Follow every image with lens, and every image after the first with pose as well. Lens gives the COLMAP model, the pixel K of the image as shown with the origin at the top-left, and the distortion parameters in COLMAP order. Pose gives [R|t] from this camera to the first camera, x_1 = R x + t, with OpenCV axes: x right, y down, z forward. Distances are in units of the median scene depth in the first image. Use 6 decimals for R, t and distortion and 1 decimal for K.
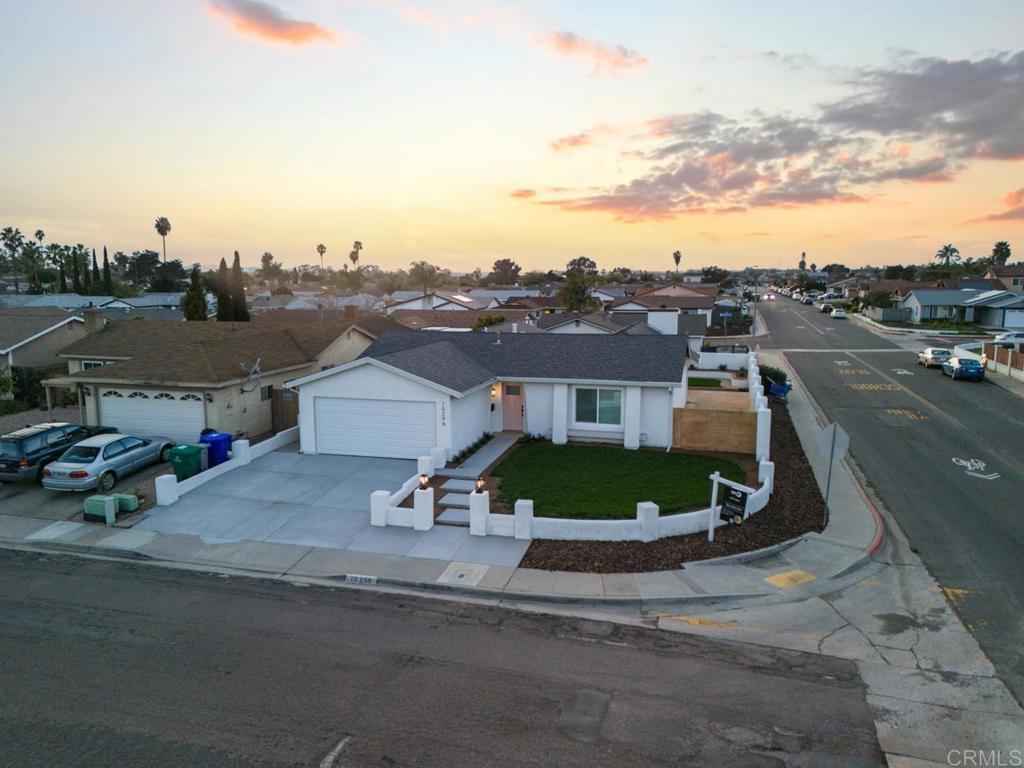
lens RADIAL K [[741.5, 0, 513.4], [0, 741.5, 388.5], [0, 0, 1]] dist [0.102786, -0.109623]
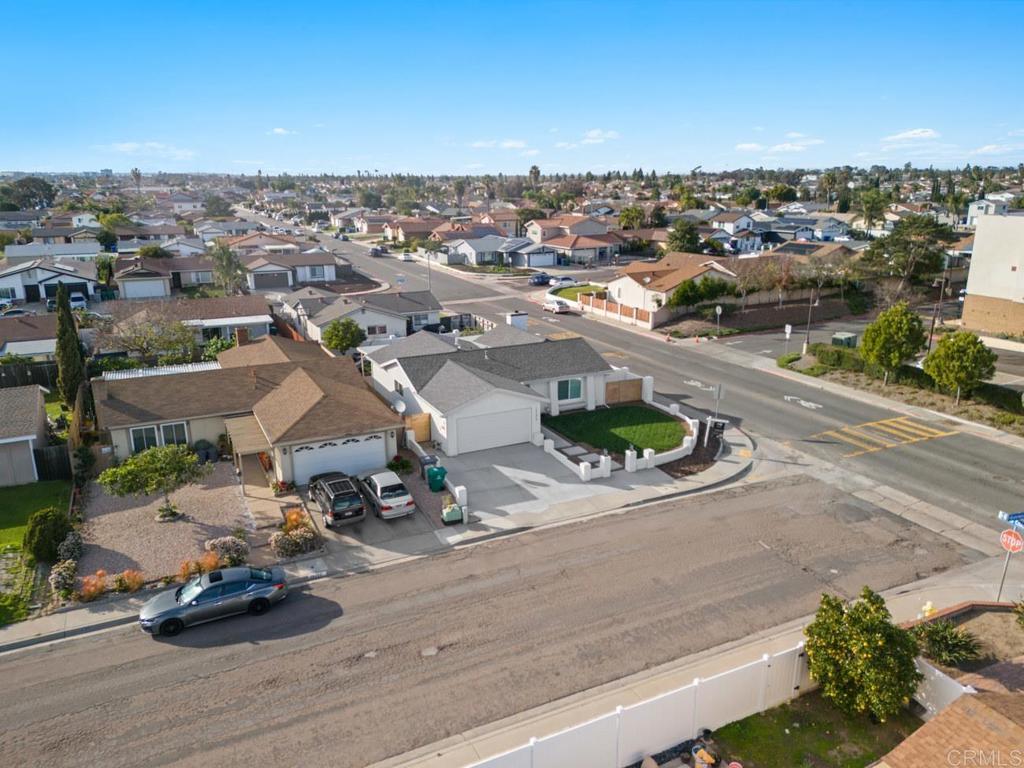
lens RADIAL K [[741.5, 0, 513.4], [0, 741.5, 388.5], [0, 0, 1]] dist [0.102786, -0.109623]
pose [[0.745536, -0.181886, 0.641166, -1.477275], [0.102624, 0.981896, 0.159214, -0.361708], [-0.658517, -0.052901, 0.750704, -0.267973]]
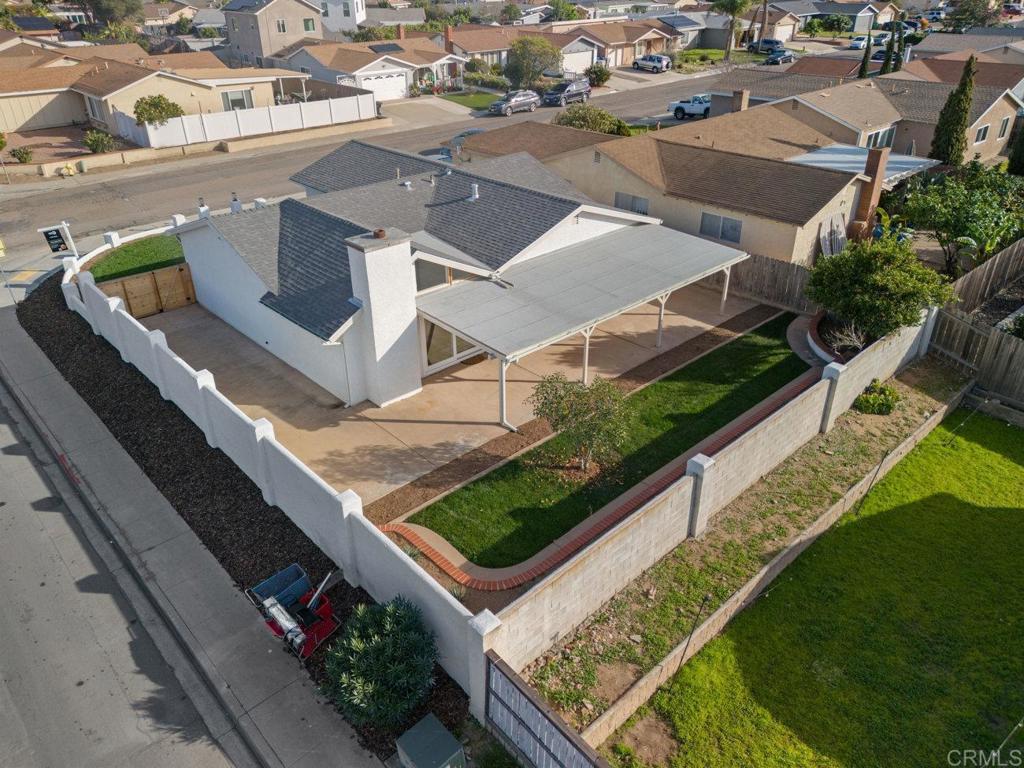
lens RADIAL K [[741.5, 0, 513.4], [0, 741.5, 388.5], [0, 0, 1]] dist [0.102786, -0.109623]
pose [[-0.522442, 0.425269, -0.739054, 1.044176], [-0.121495, 0.820777, 0.558179, -0.577292], [0.843975, 0.381408, -0.377140, 2.386882]]
